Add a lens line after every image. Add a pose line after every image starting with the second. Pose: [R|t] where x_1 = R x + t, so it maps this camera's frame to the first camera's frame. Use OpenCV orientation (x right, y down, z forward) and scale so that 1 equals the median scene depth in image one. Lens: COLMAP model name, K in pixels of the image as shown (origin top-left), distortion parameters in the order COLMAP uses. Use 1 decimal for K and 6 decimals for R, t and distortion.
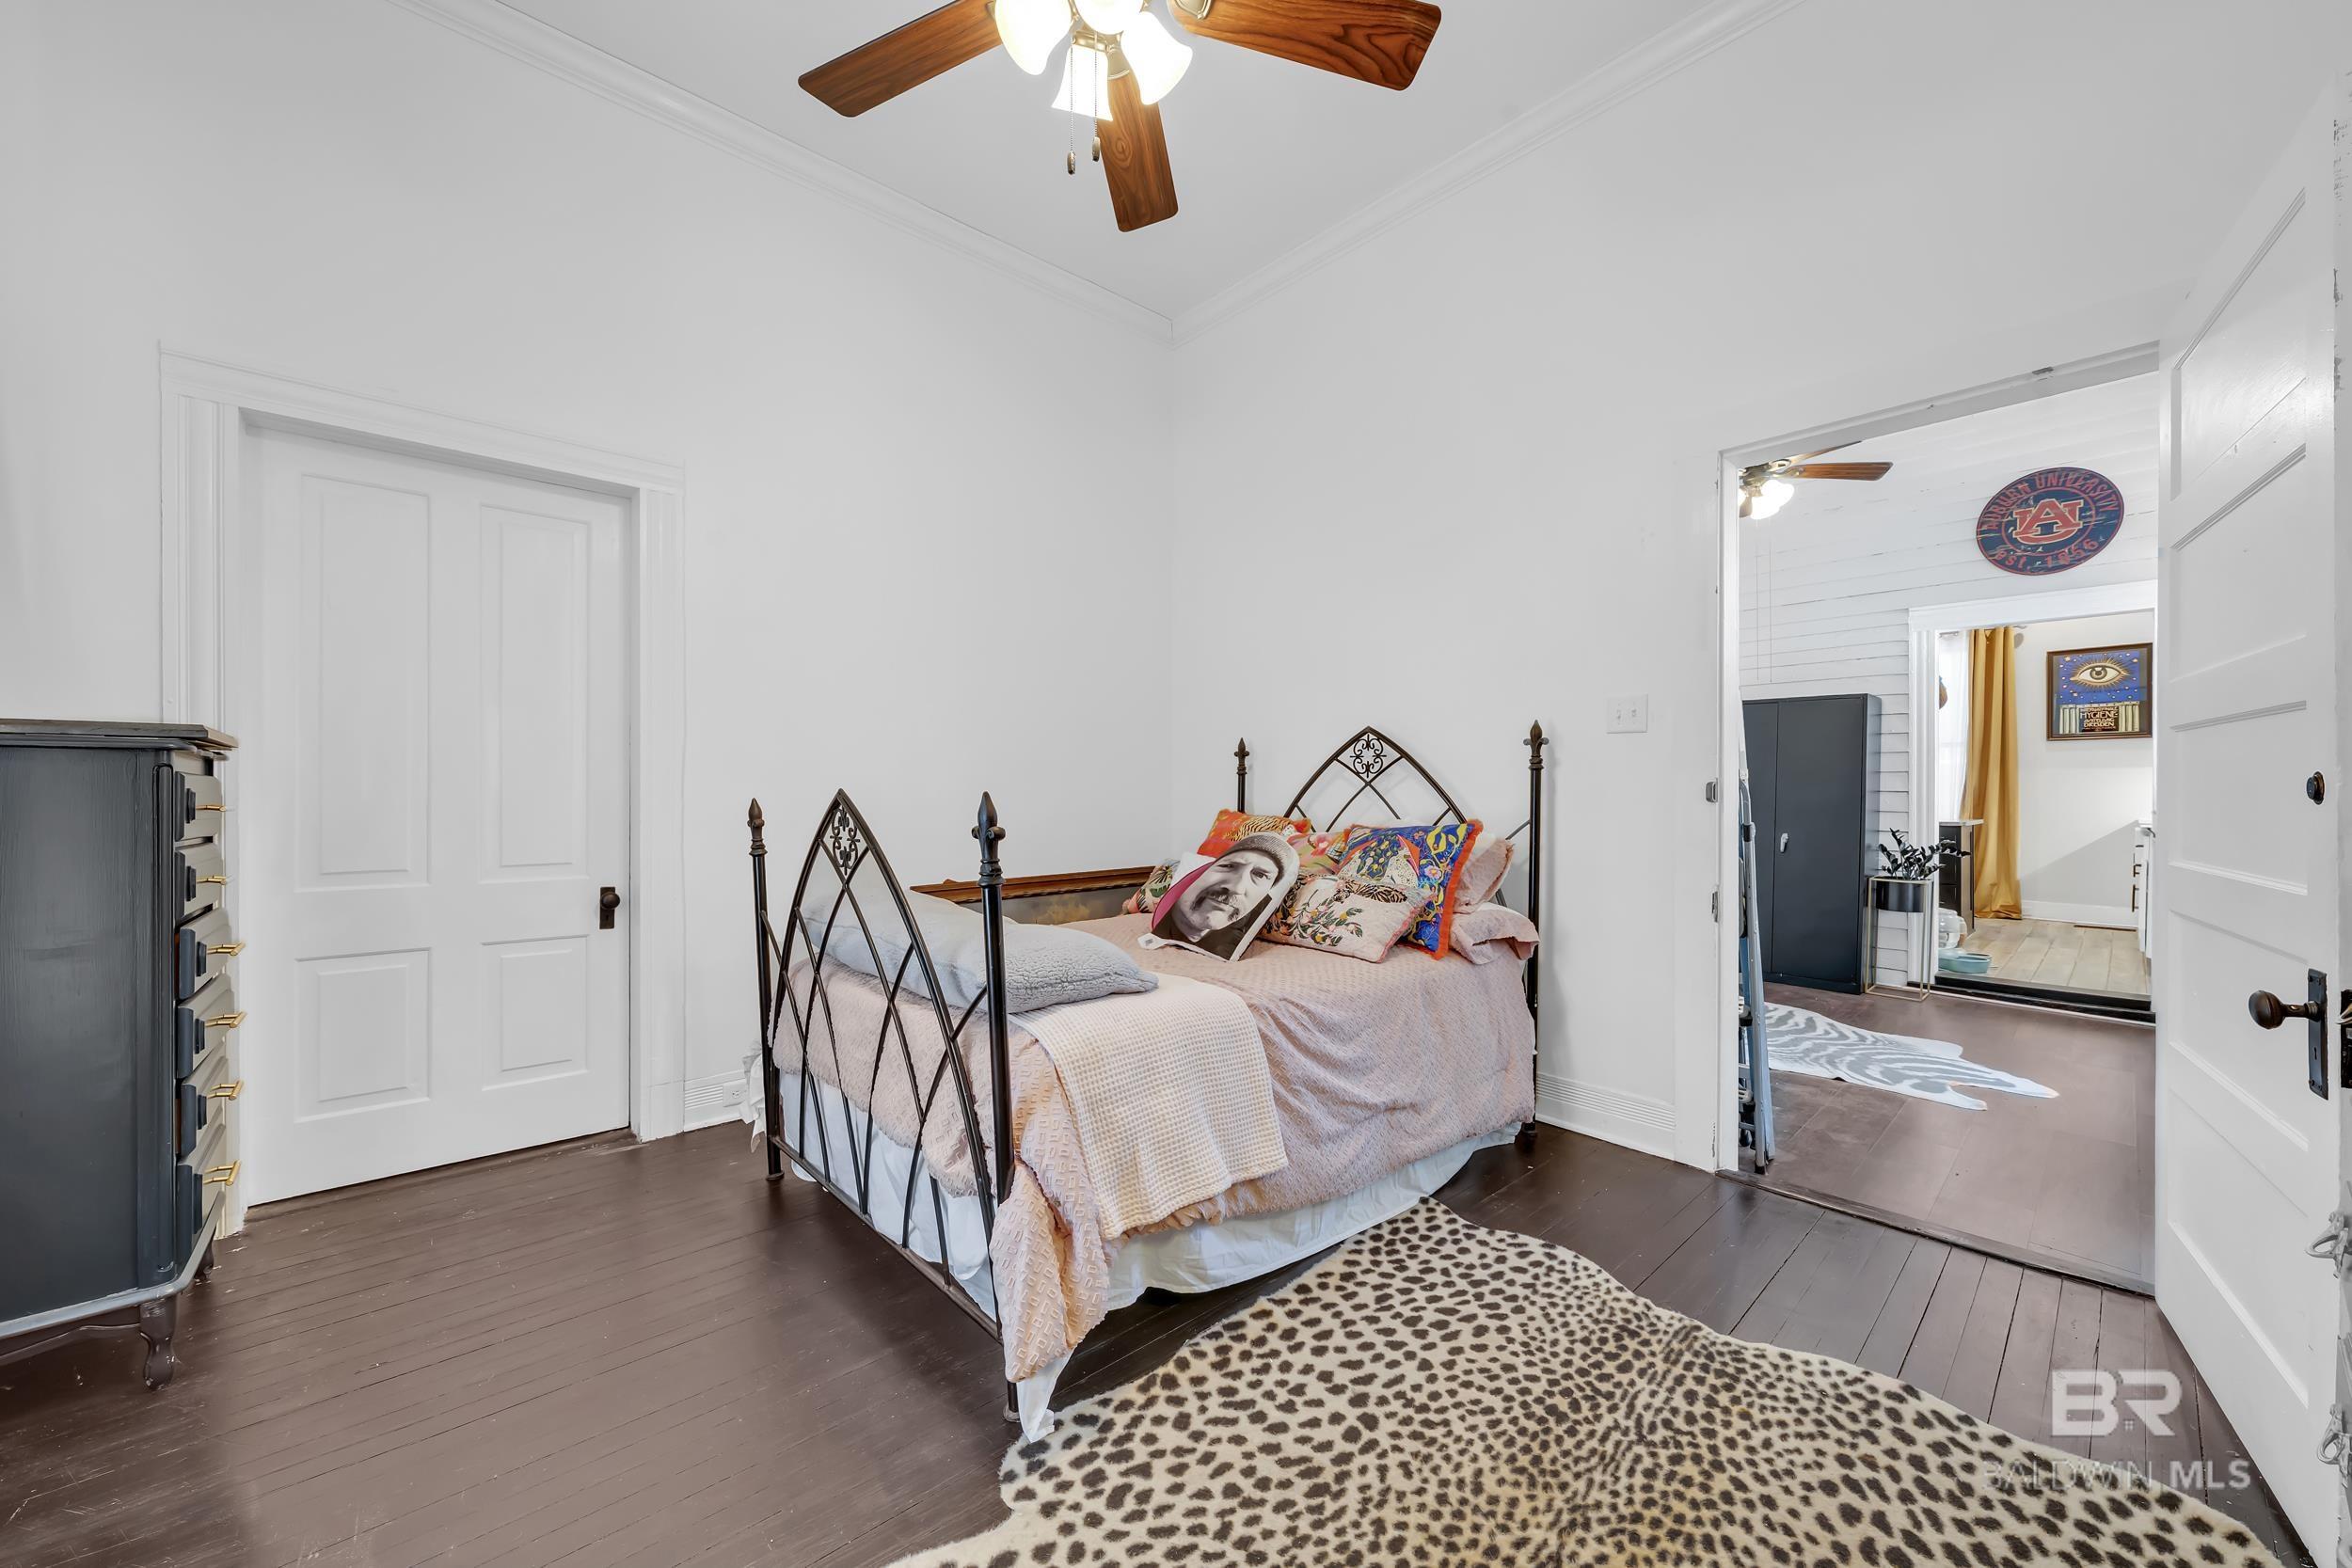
lens RADIAL K [[891.8, 0, 1180.4], [0, 891.8, 795.2], [0, 0, 1]] dist [-0.001752, -0.000096]
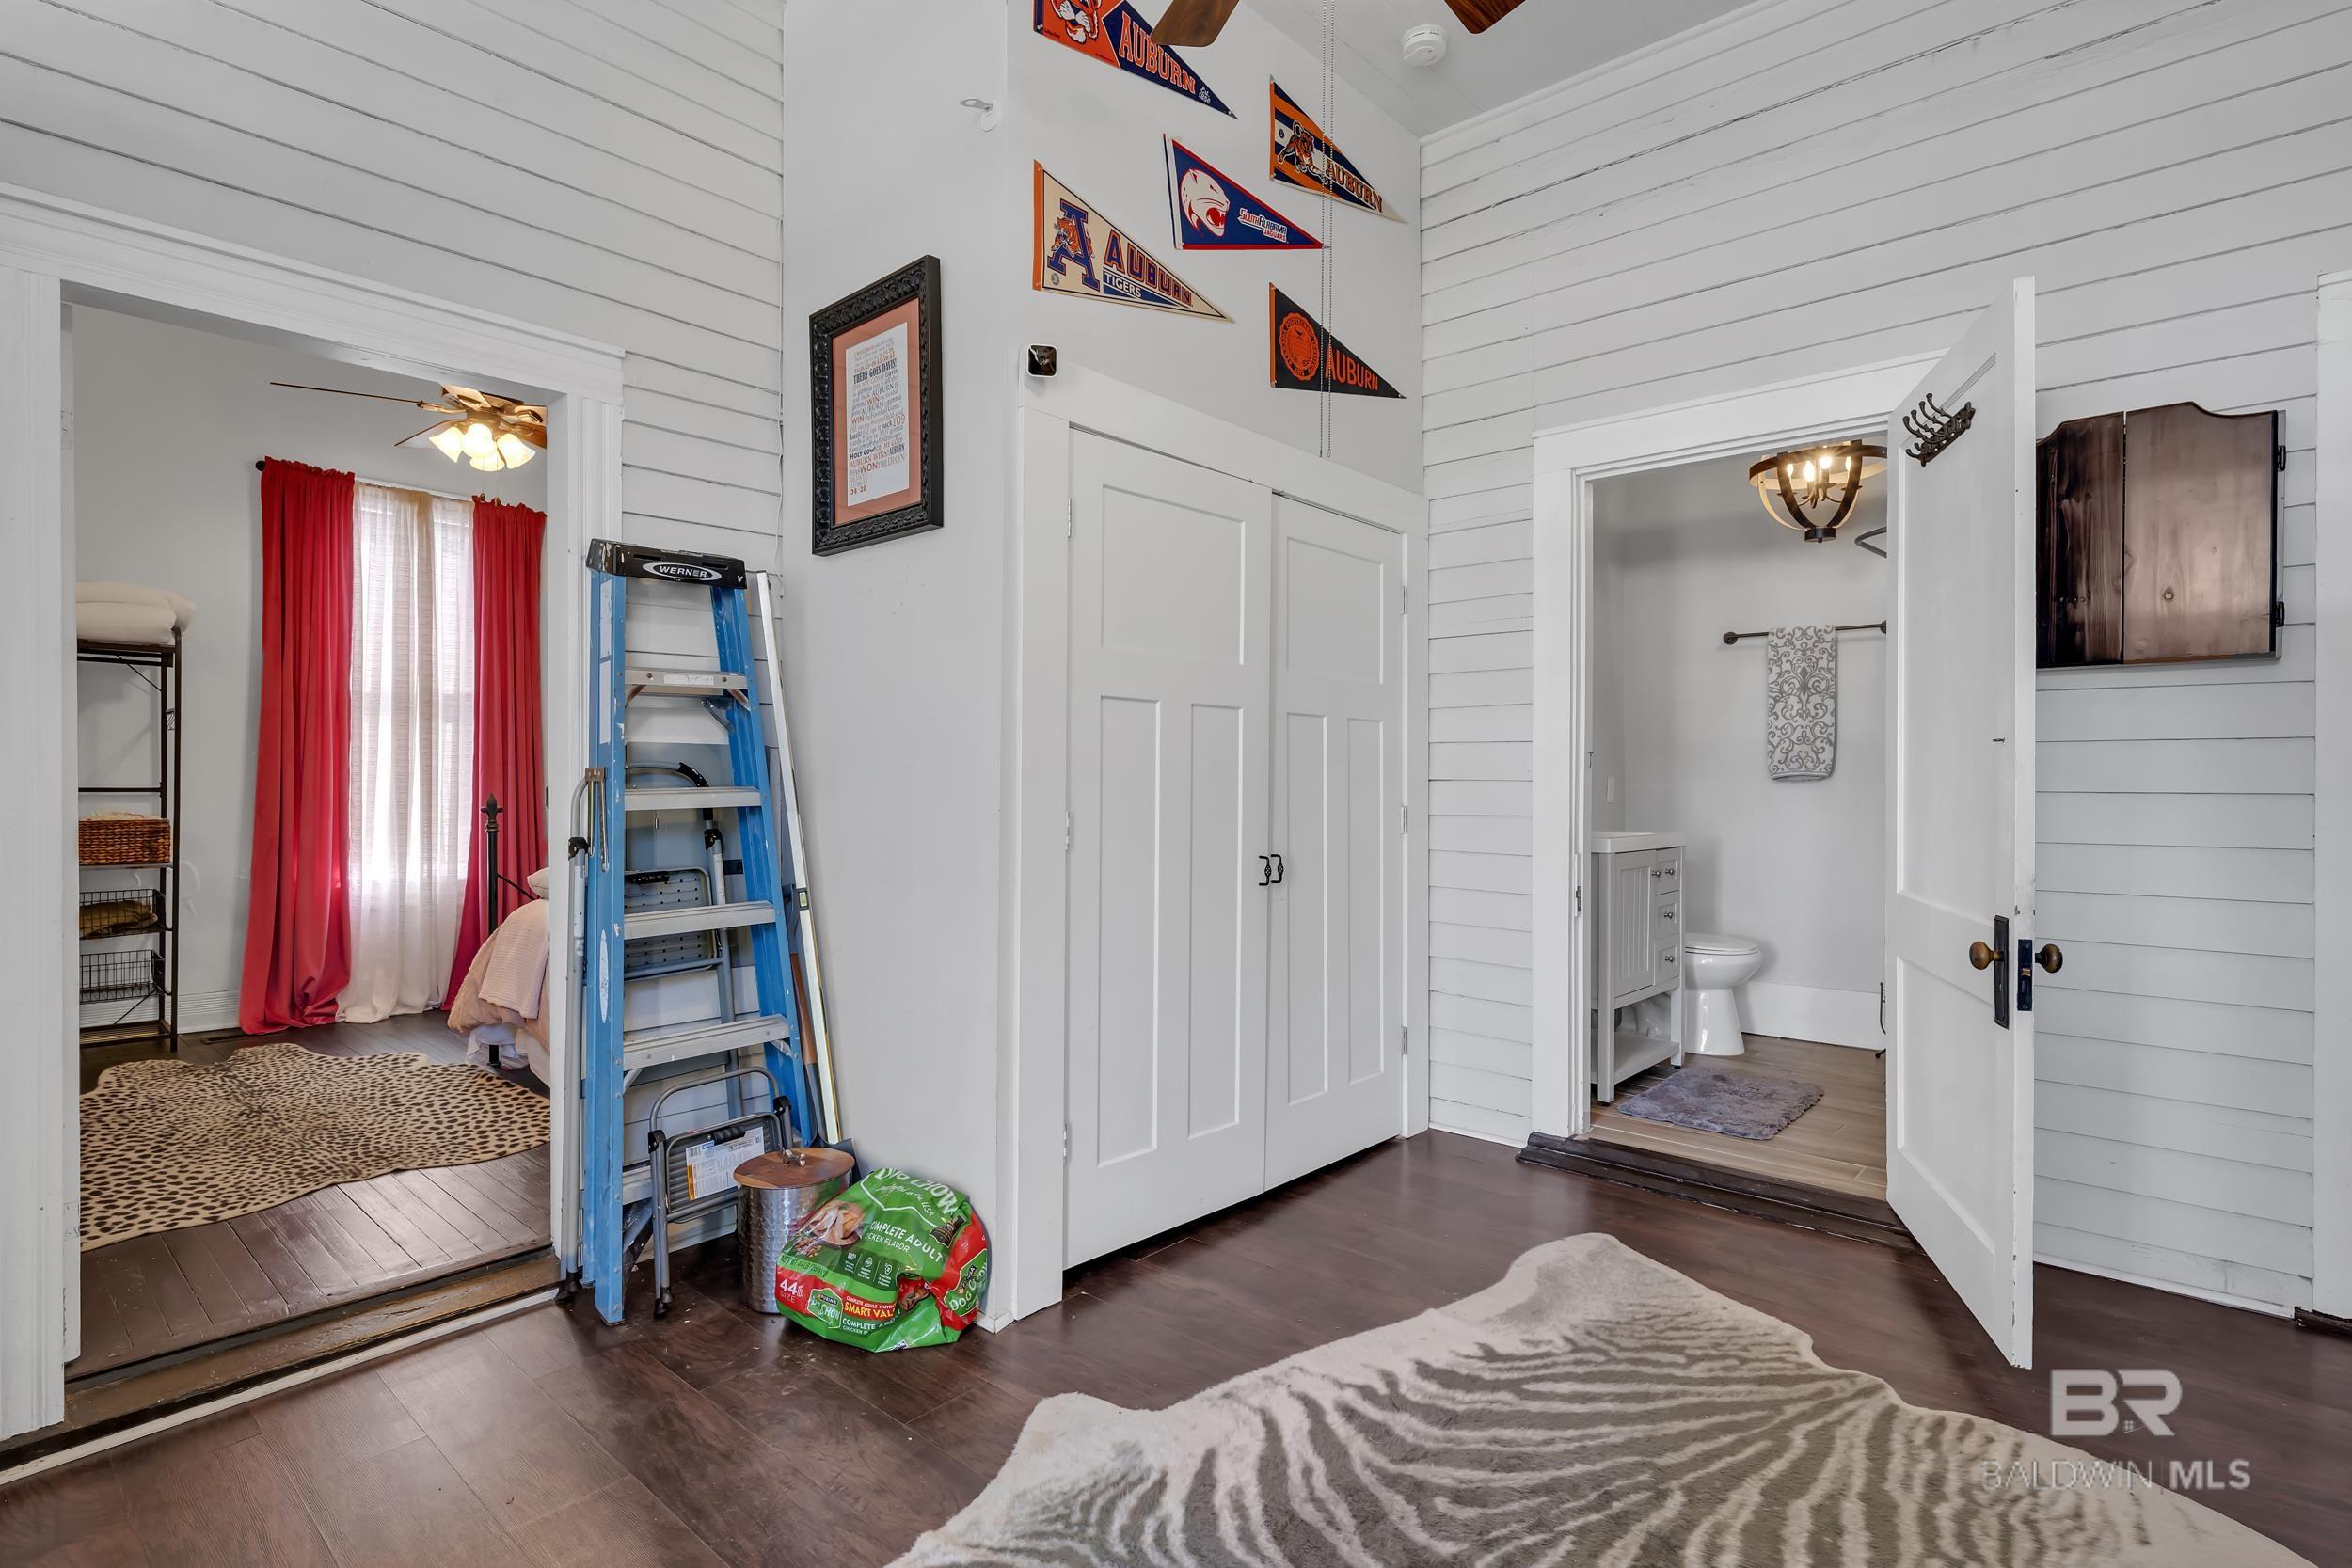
lens RADIAL K [[1140.7, 0, 1175.0], [0, 1140.7, 776.5], [0, 0, 1]] dist [-0.001225, -0.000095]
pose [[0.095214, 0.000917, -0.995456, 3.061769], [-0.001219, 0.999999, 0.000805, -0.052851], [0.995456, 0.001137, 0.095215, 2.592650]]
